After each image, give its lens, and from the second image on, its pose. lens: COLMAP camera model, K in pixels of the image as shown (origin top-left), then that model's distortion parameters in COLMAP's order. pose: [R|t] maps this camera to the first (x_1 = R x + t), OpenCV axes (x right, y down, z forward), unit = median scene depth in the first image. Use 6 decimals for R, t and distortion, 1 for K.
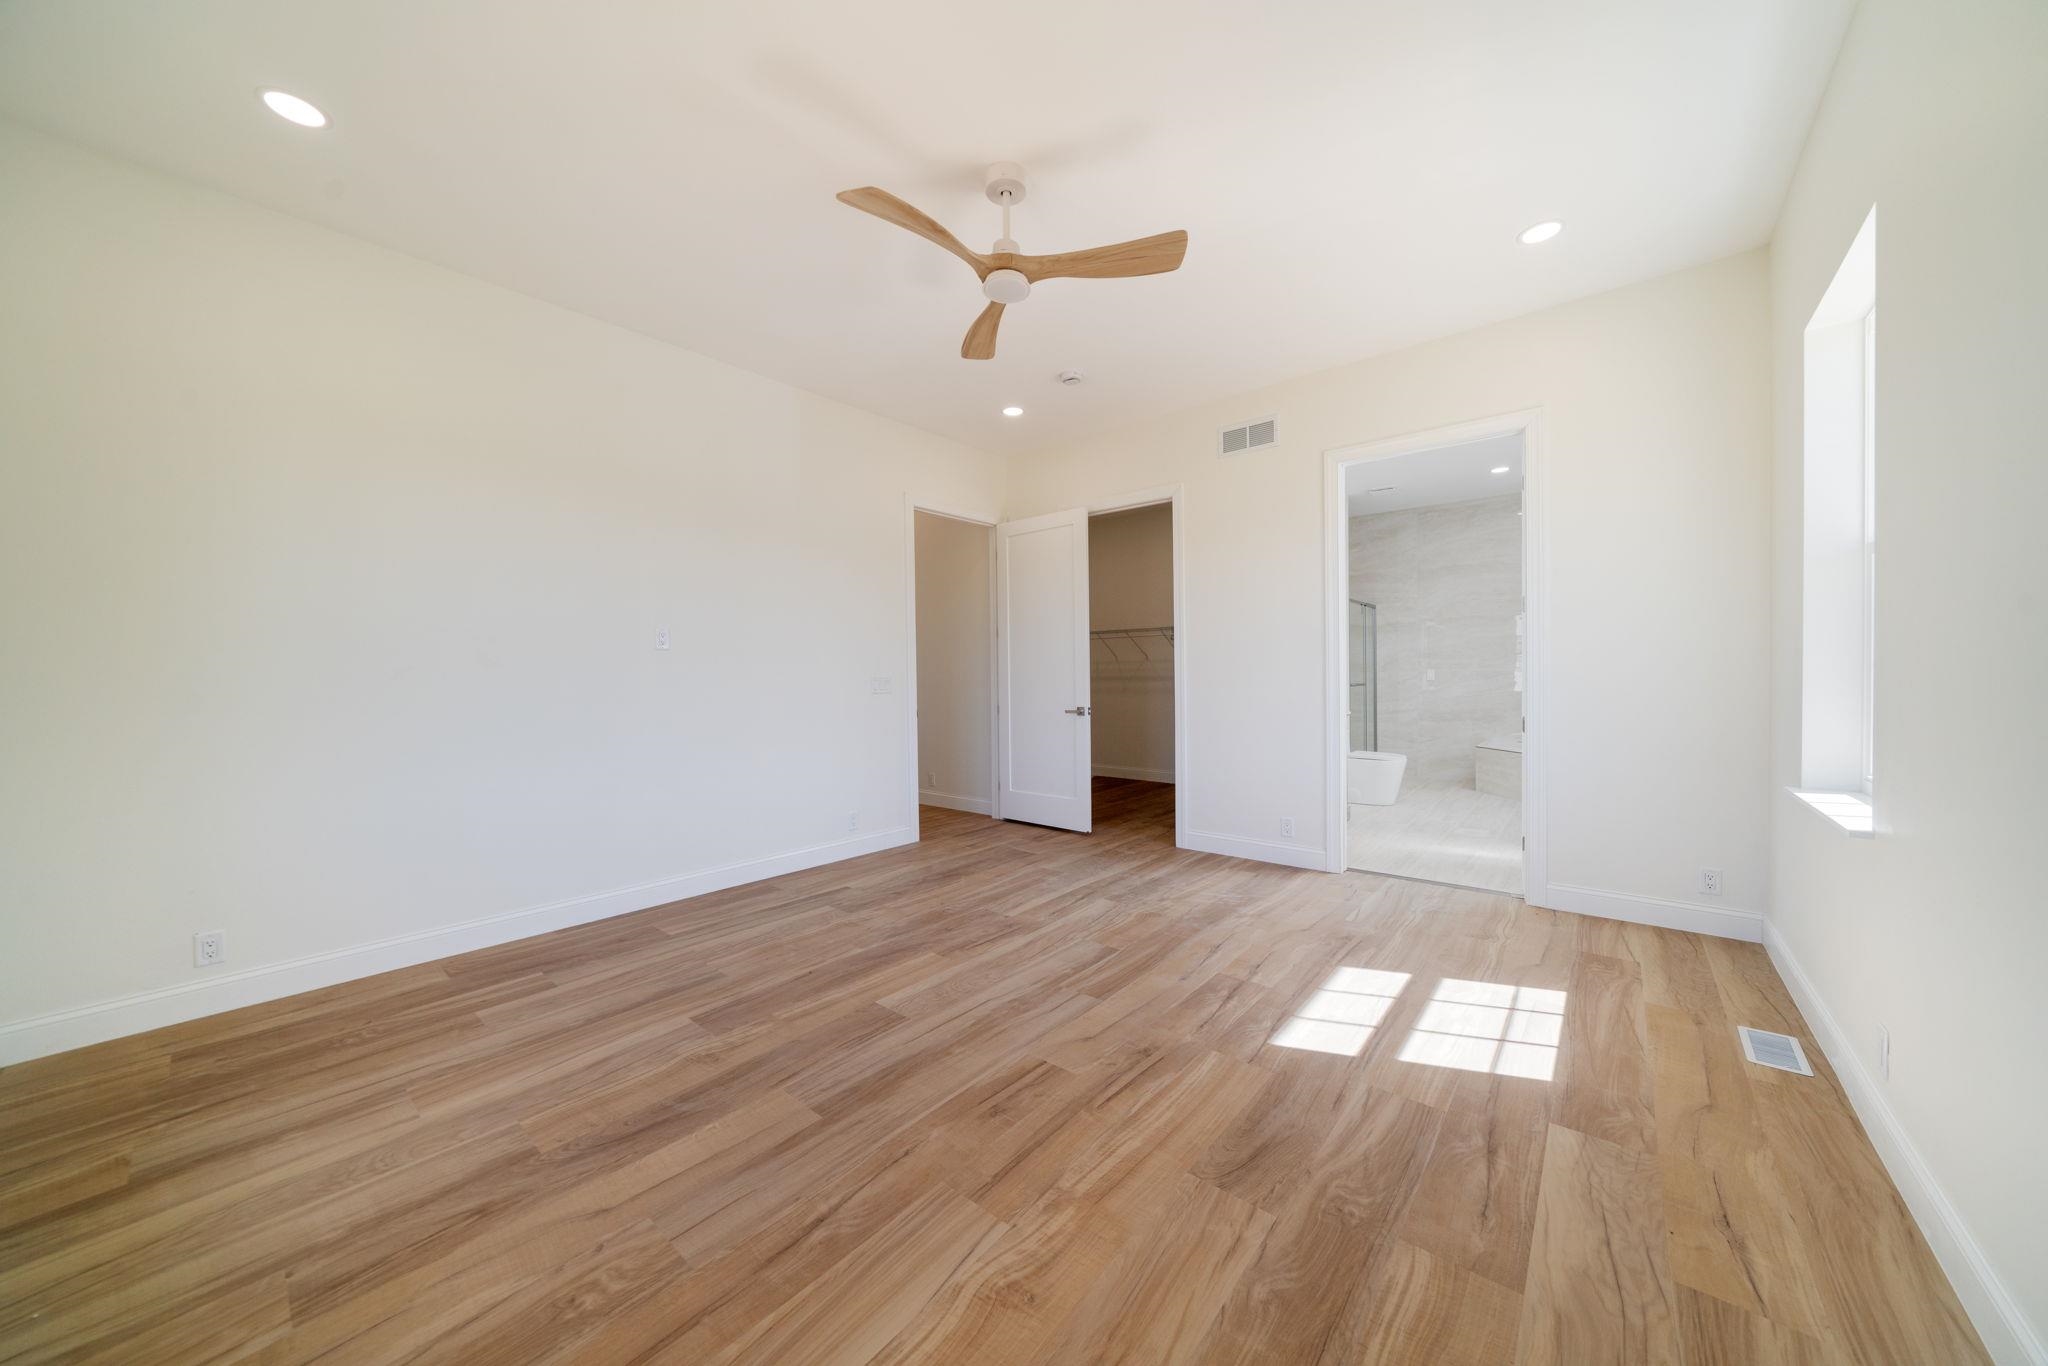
lens RADIAL K [[754.5, 0, 1030.7], [0, 754.5, 679.3], [0, 0, 1]] dist [0.000225, 0.000046]
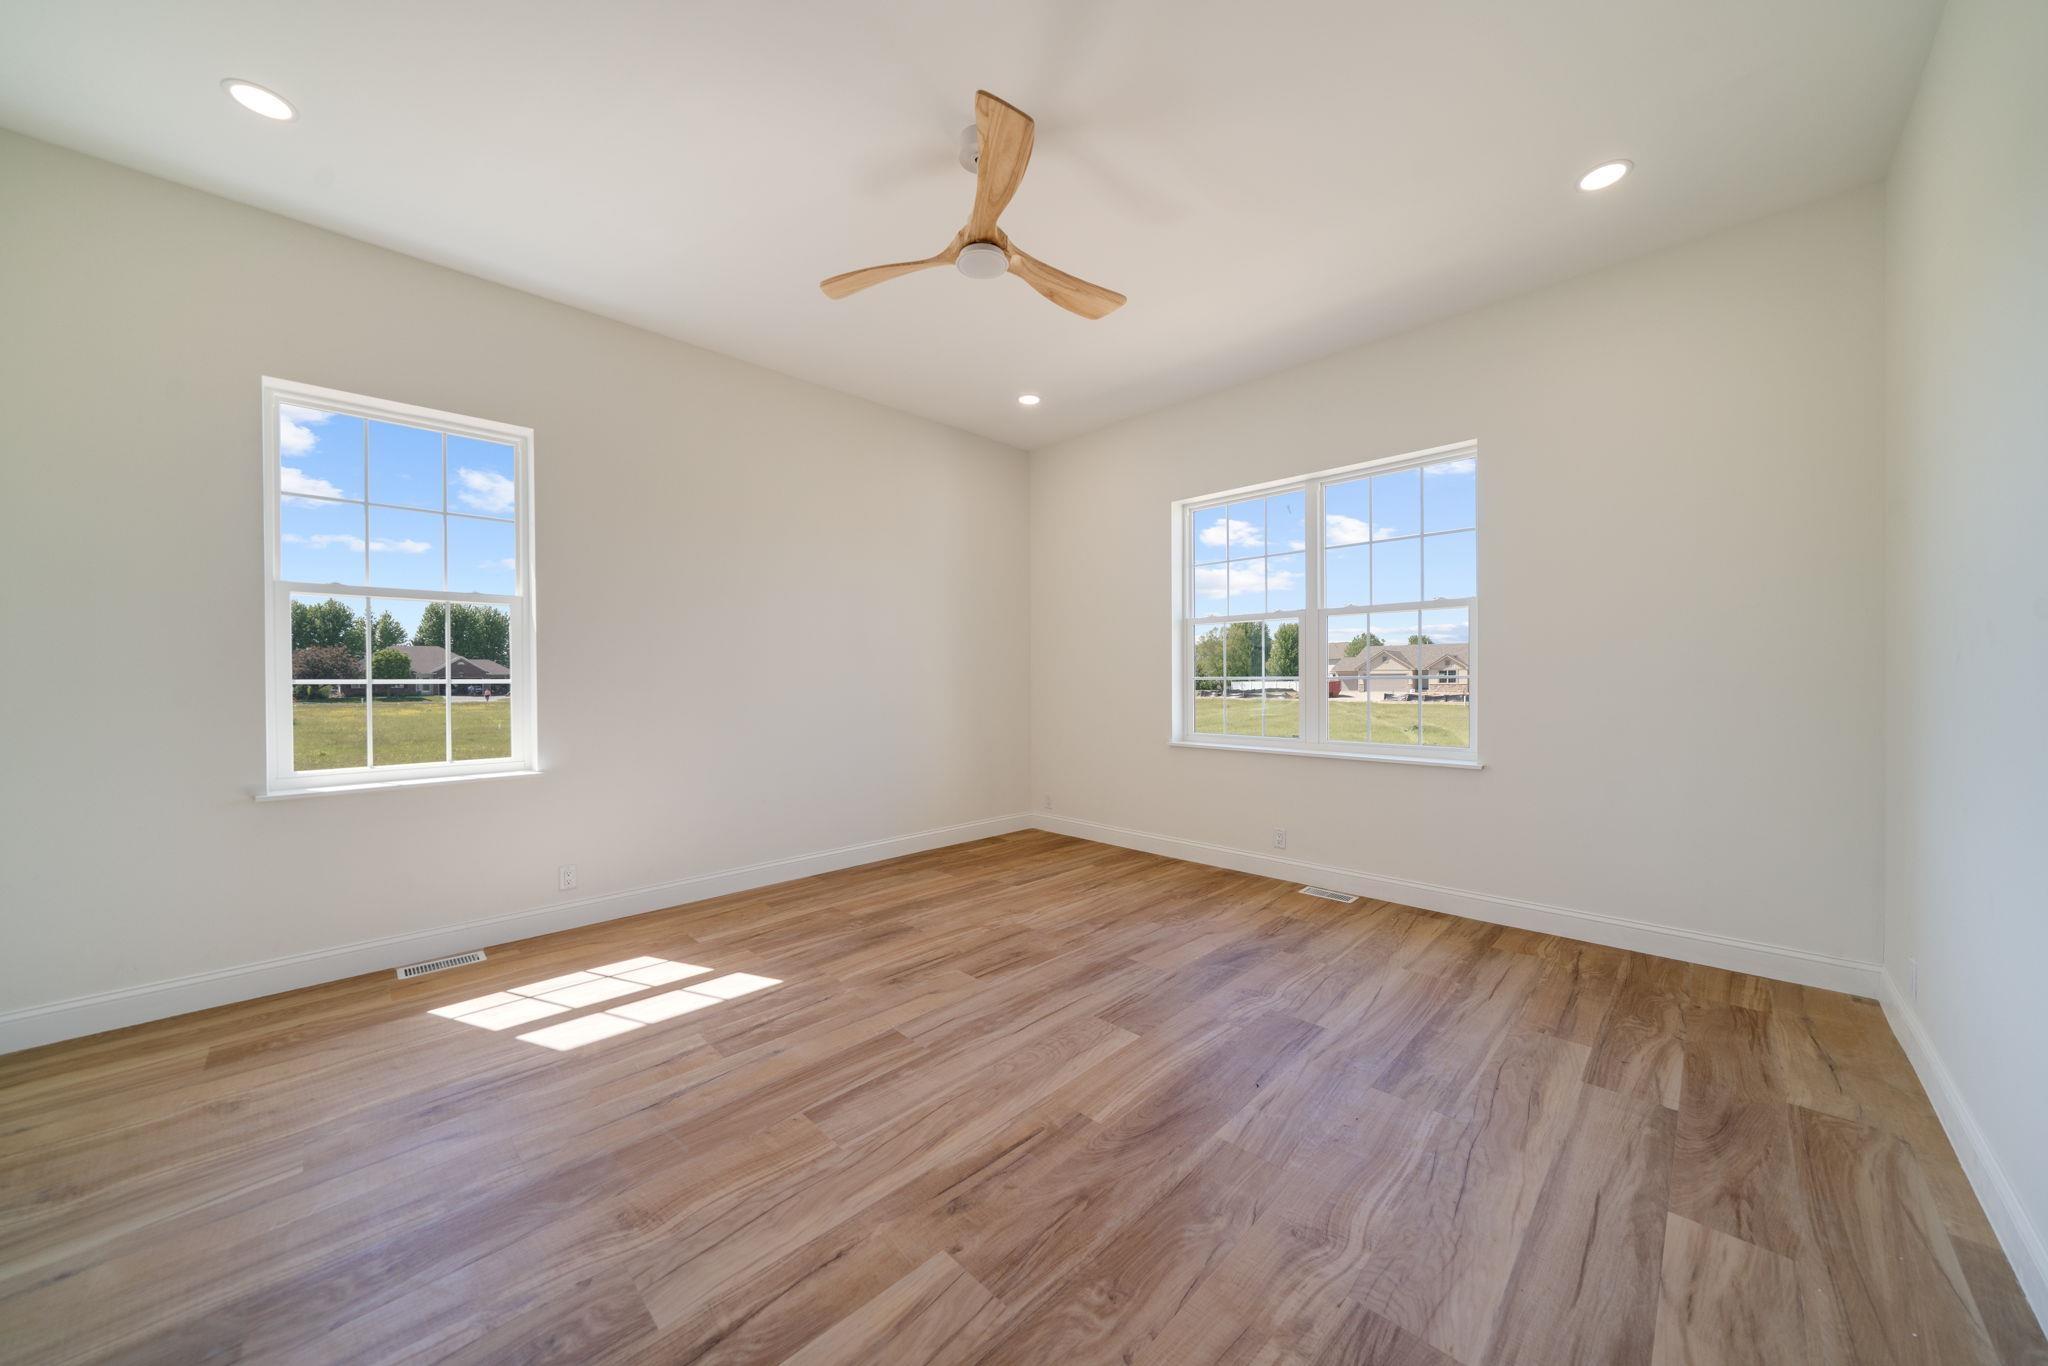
lens RADIAL K [[754.5, 0, 1030.7], [0, 754.5, 679.3], [0, 0, 1]] dist [0.000225, 0.000046]
pose [[-0.996992, 0.017268, 0.075563, -0.158581], [0.017771, 0.999824, 0.005984, -0.009468], [-0.075446, 0.007308, -0.997123, 2.004773]]
